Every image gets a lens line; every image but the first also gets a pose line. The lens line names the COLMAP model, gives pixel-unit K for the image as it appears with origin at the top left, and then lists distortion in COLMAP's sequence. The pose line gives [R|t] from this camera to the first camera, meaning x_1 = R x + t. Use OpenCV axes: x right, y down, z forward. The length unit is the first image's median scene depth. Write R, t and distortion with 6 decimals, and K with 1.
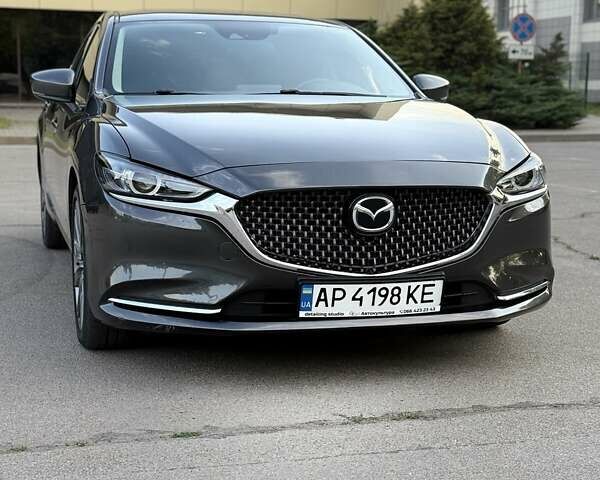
lens RADIAL K [[1086.1, 0, 300.0], [0, 1086.1, 240.0], [0, 0, 1]] dist [0.156225, -0.013920]
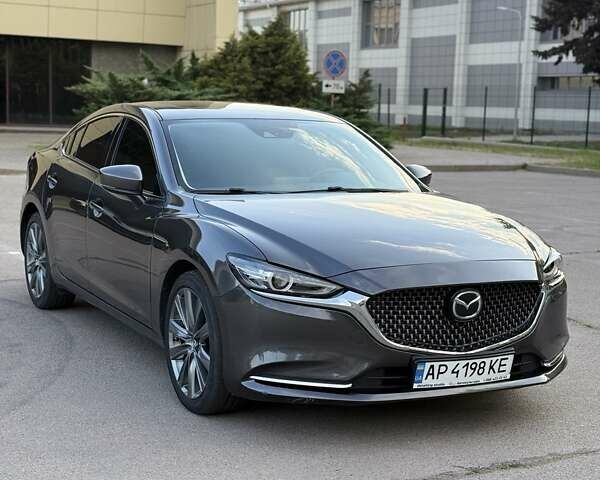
lens RADIAL K [[1086.1, 0, 300.0], [0, 1086.1, 240.0], [0, 0, 1]] dist [0.156225, -0.013920]
pose [[0.978140, -0.009013, 0.207750, -0.382788], [0.011248, 0.999891, -0.009577, -0.088561], [-0.207641, 0.011704, 0.978135, -0.205975]]
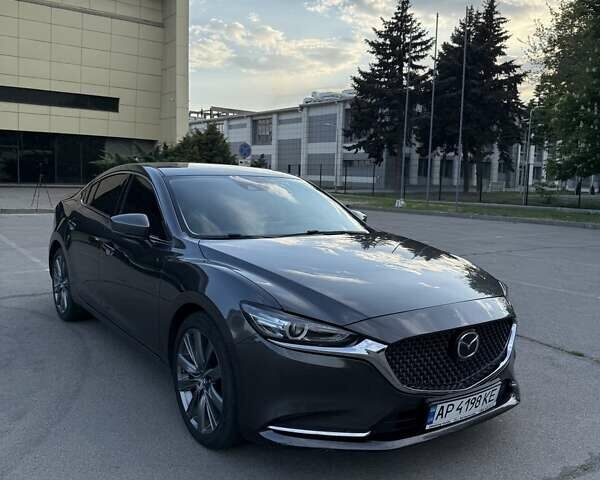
lens RADIAL K [[544.8, 0, 300.0], [0, 544.8, 240.0], [0, 0, 1]] dist [0.169129, -0.292294]
pose [[0.936792, -0.023462, 0.349098, -0.364361], [0.029000, 0.999523, -0.010647, -0.152107], [-0.348682, 0.020098, 0.937026, 0.413959]]
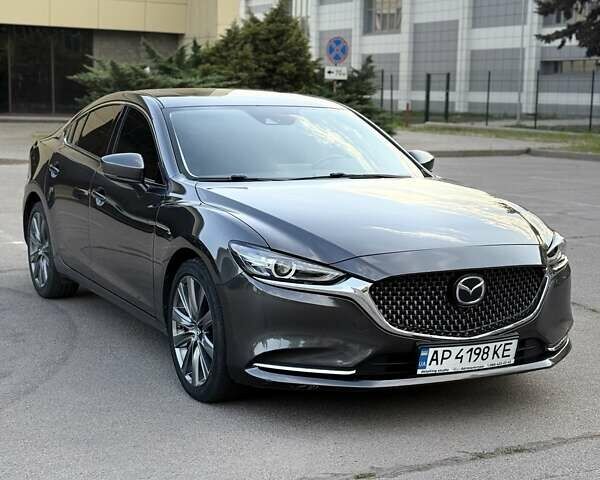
lens RADIAL K [[1086.1, 0, 300.0], [0, 1086.1, 240.0], [0, 0, 1]] dist [0.156225, -0.013920]
pose [[0.978784, -0.020900, 0.203827, -0.380098], [0.020910, 0.999779, 0.002100, -0.088000], [-0.203826, 0.002206, 0.979005, -0.202942]]
